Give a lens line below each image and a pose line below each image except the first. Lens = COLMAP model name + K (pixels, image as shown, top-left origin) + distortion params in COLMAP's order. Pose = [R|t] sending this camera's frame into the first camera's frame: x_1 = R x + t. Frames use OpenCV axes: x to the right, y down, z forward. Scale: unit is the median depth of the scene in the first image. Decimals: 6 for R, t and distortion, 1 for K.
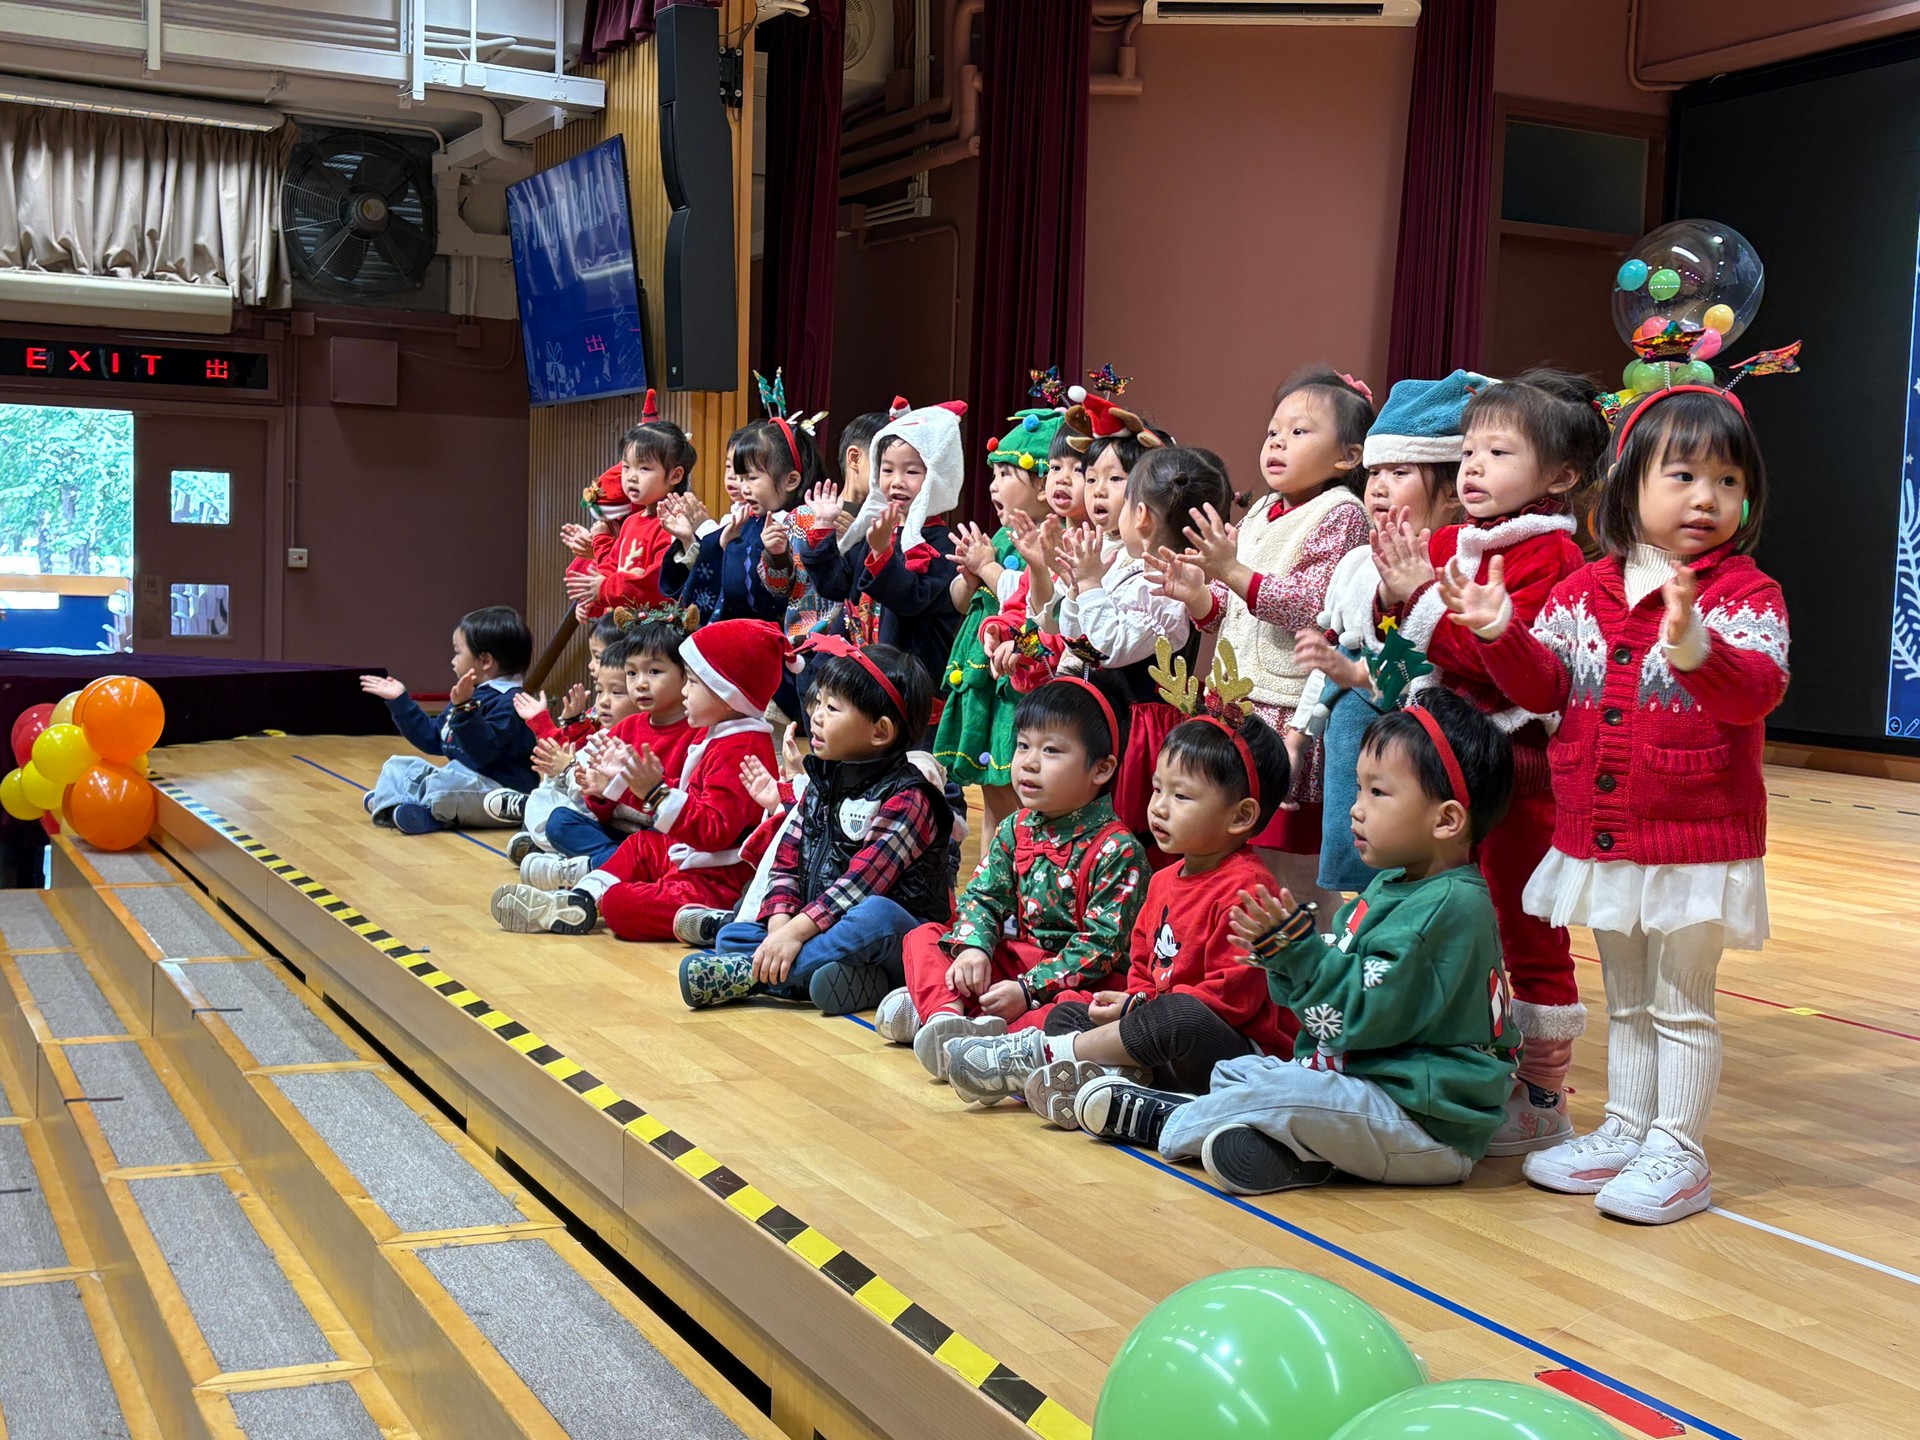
lens RADIAL K [[2420.6, 0, 966.5], [0, 2420.6, 739.0], [0, 0, 1]] dist [0.008630, 0.000000]
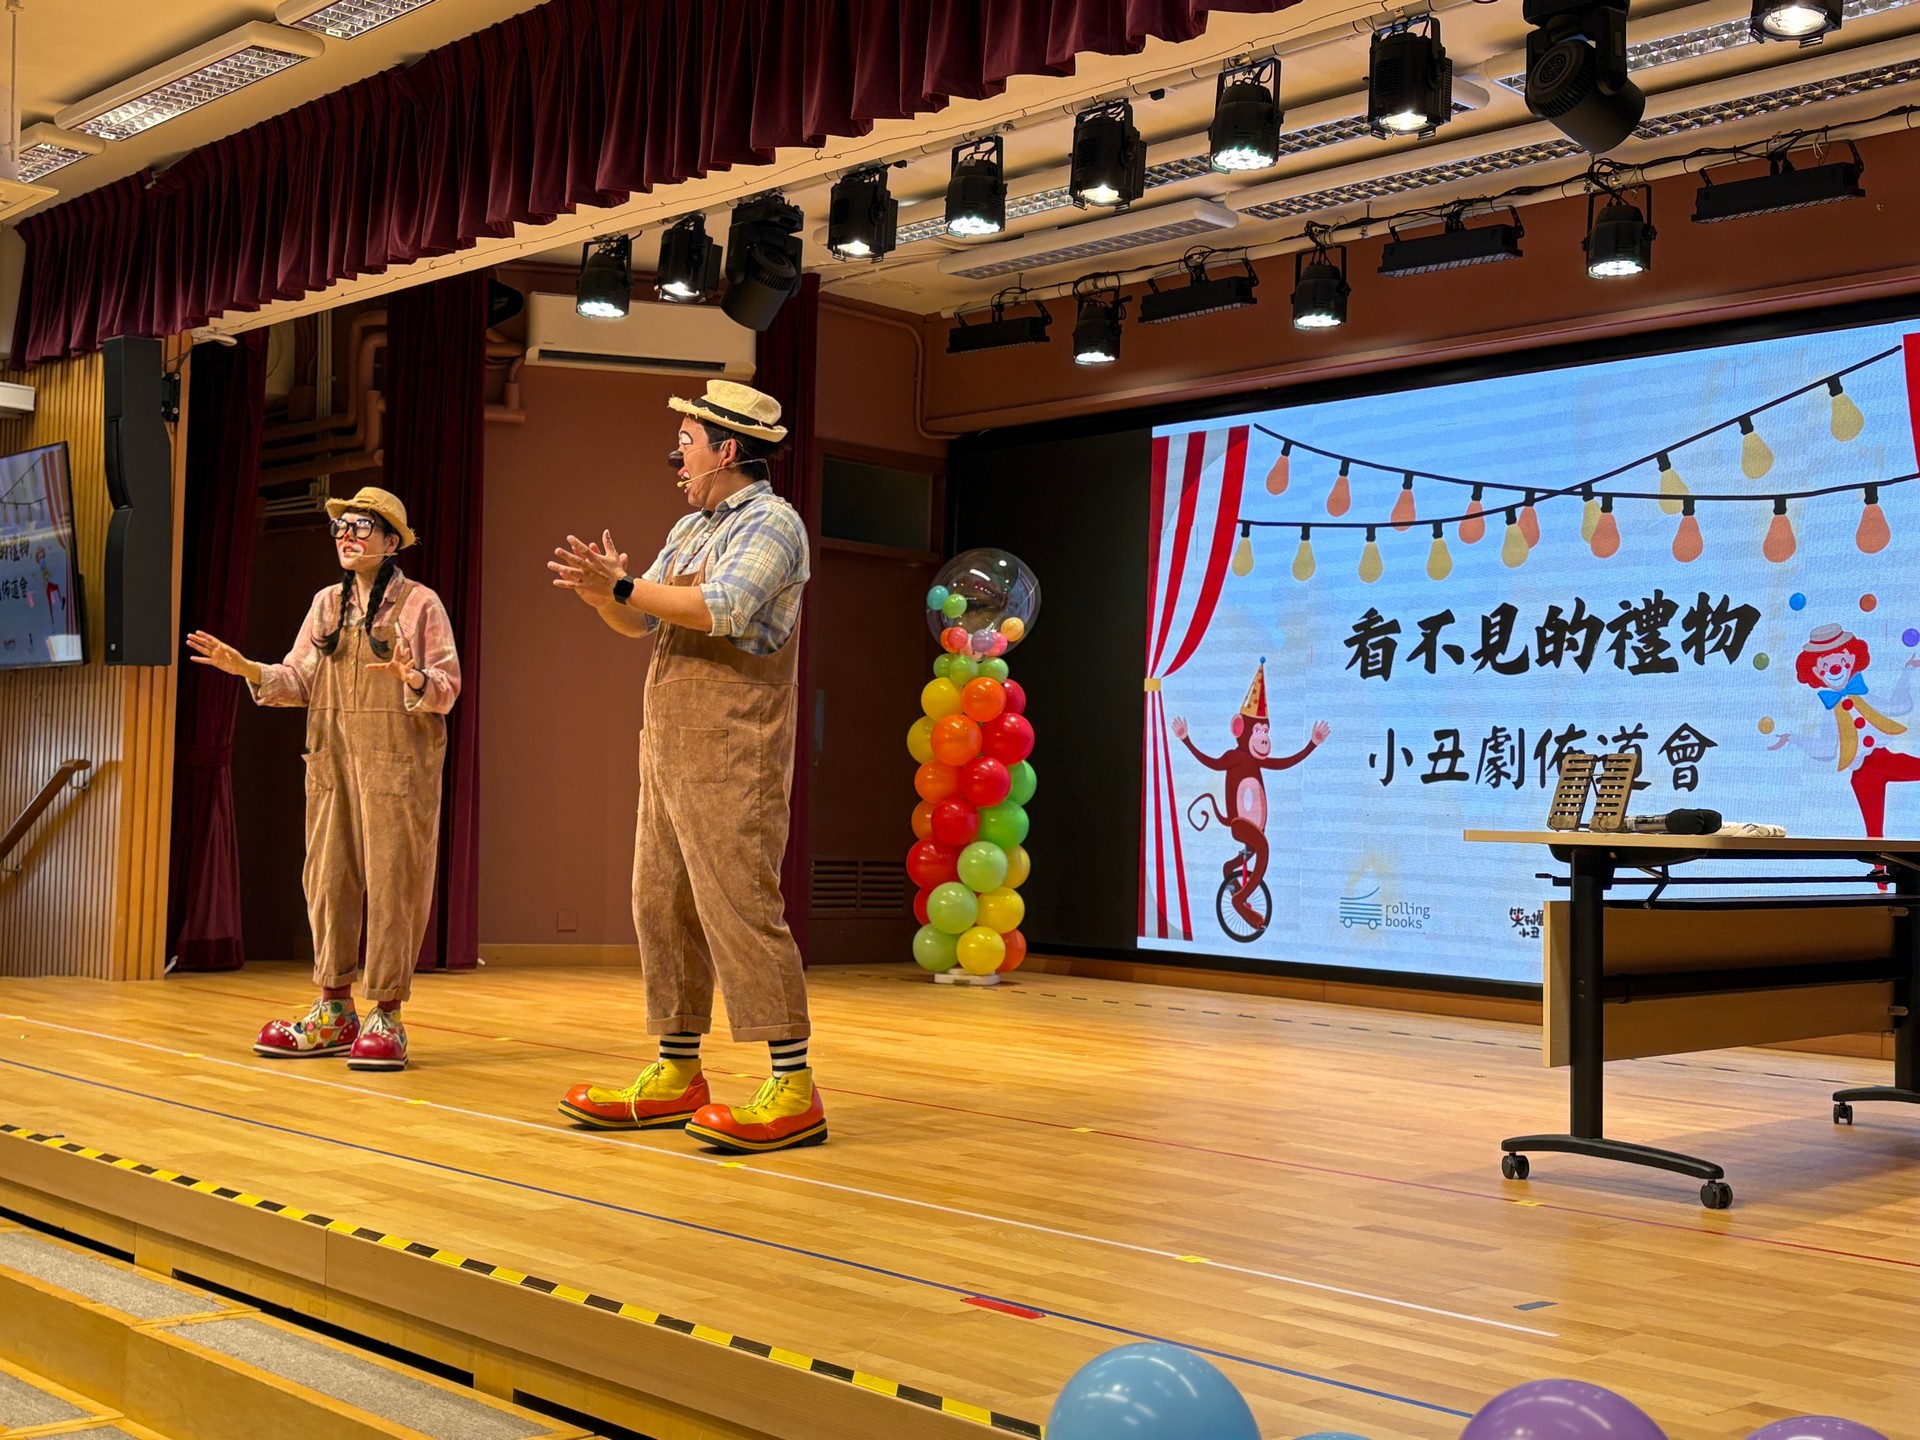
lens RADIAL K [[2386.7, 0, 963.1], [0, 2386.7, 707.9], [0, 0, 1]] dist [0.021567, 0.000000]
pose [[0.955596, 0.003167, 0.294665, -0.068510], [0.029355, 0.993945, -0.105883, 0.005819], [-0.293216, 0.109831, 0.949717, -0.170765]]
